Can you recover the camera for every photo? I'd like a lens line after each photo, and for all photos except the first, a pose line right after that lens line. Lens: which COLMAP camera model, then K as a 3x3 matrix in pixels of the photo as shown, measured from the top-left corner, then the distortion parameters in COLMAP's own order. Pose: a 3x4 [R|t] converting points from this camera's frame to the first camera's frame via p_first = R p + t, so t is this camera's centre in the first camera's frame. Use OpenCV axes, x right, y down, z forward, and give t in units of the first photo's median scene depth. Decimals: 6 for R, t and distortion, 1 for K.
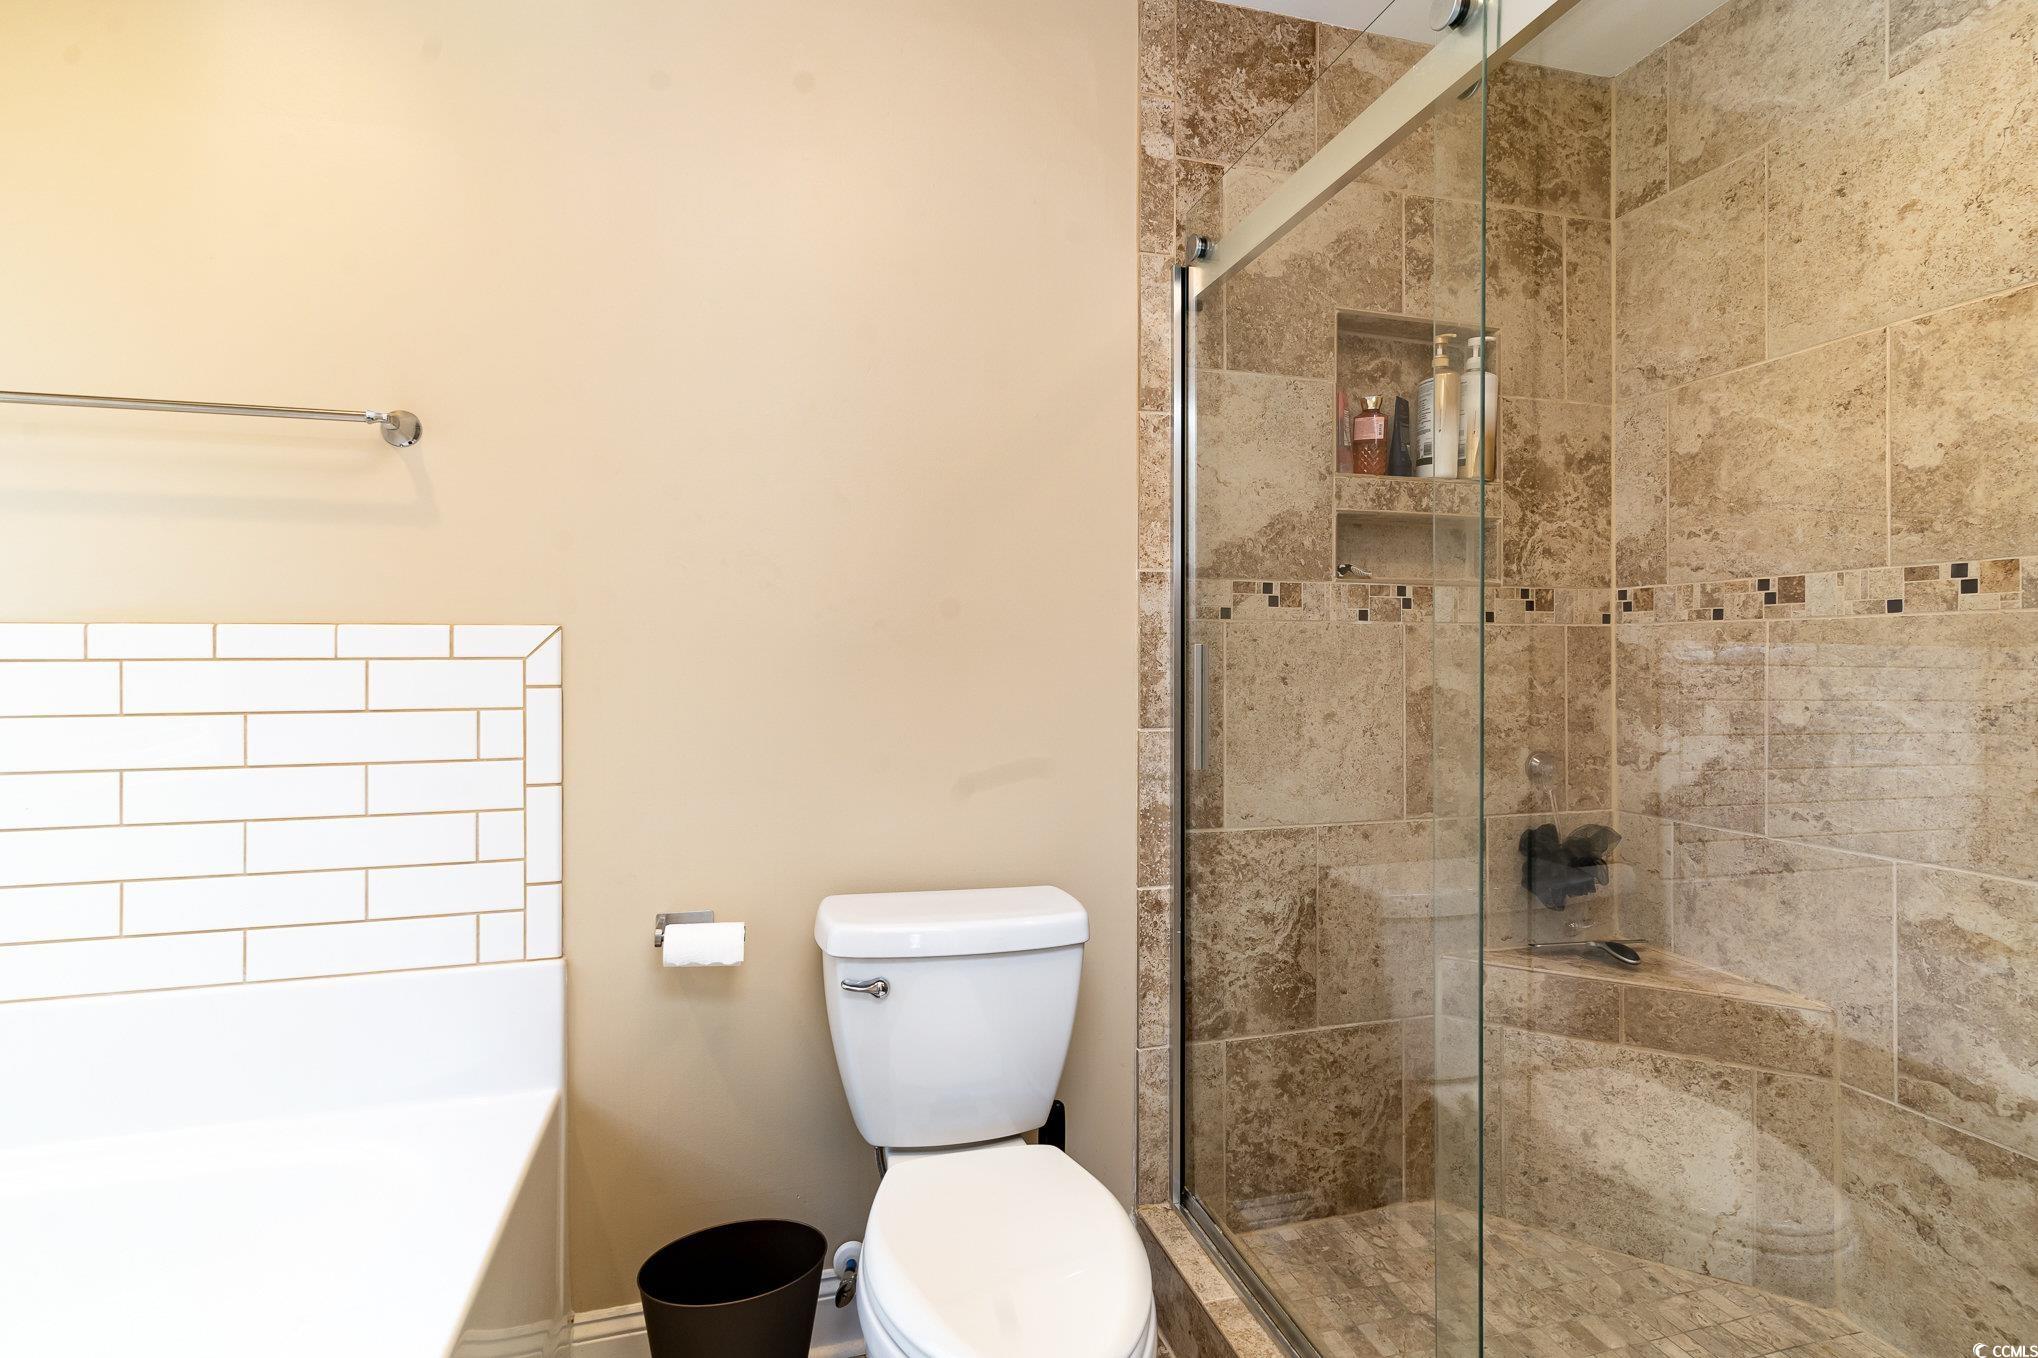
lens RADIAL K [[977.6, 0, 1016.7], [0, 977.6, 671.8], [0, 0, 1]] dist [0.012305, 0.000361]
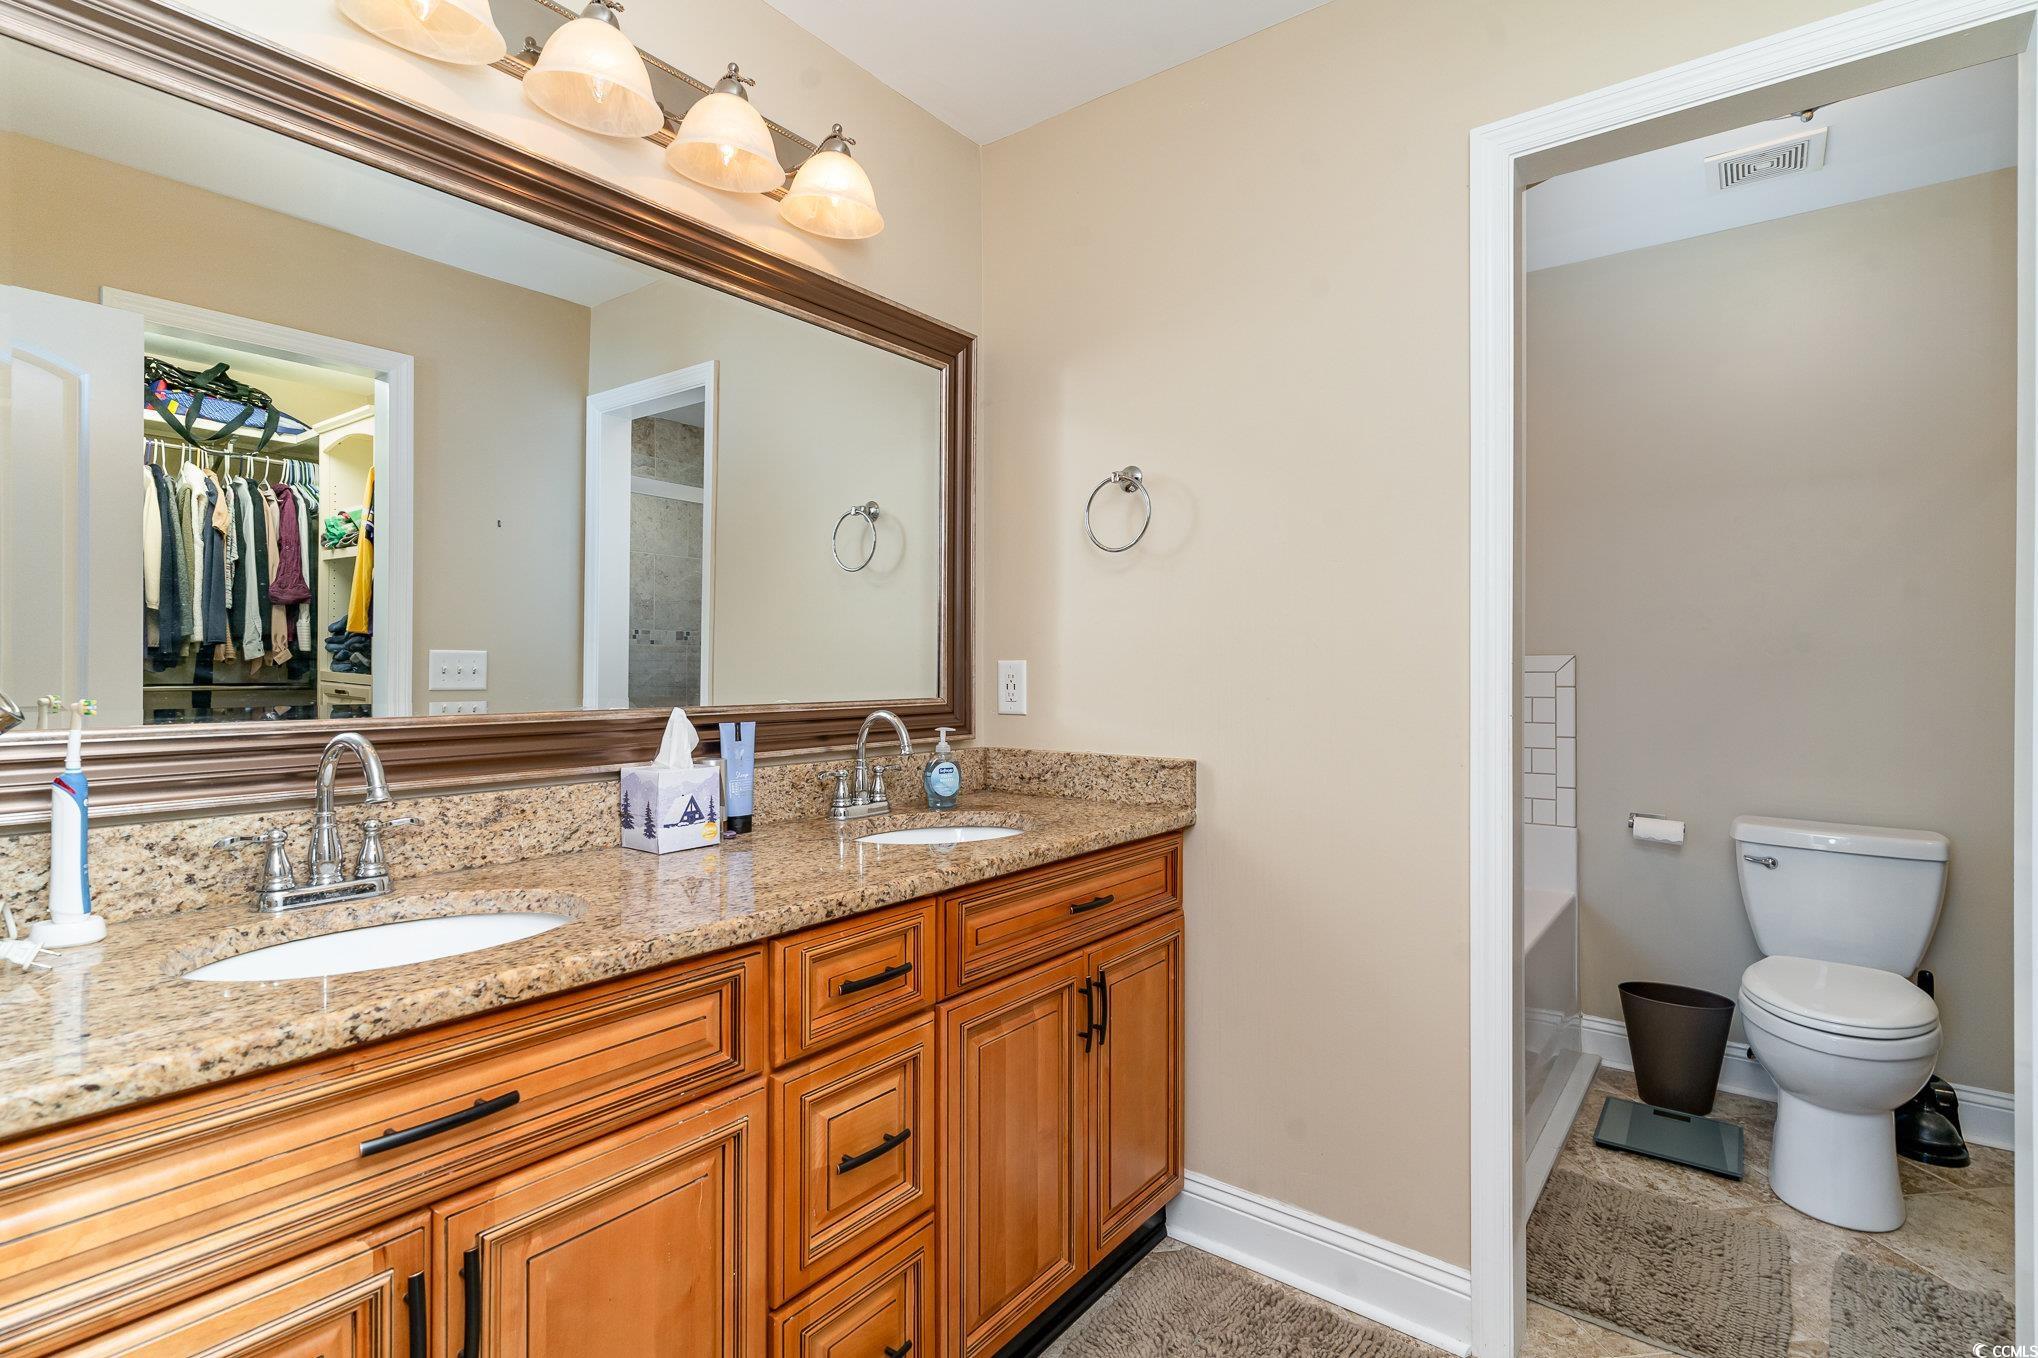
lens RADIAL K [[977.6, 0, 1017.0], [0, 977.6, 672.5], [0, 0, 1]] dist [0.012305, 0.000361]
pose [[0.593761, -0.000818, -0.804641, 0.445338], [-0.003975, 0.999984, -0.003949, -0.000978], [0.804631, 0.005543, 0.593749, -1.049767]]
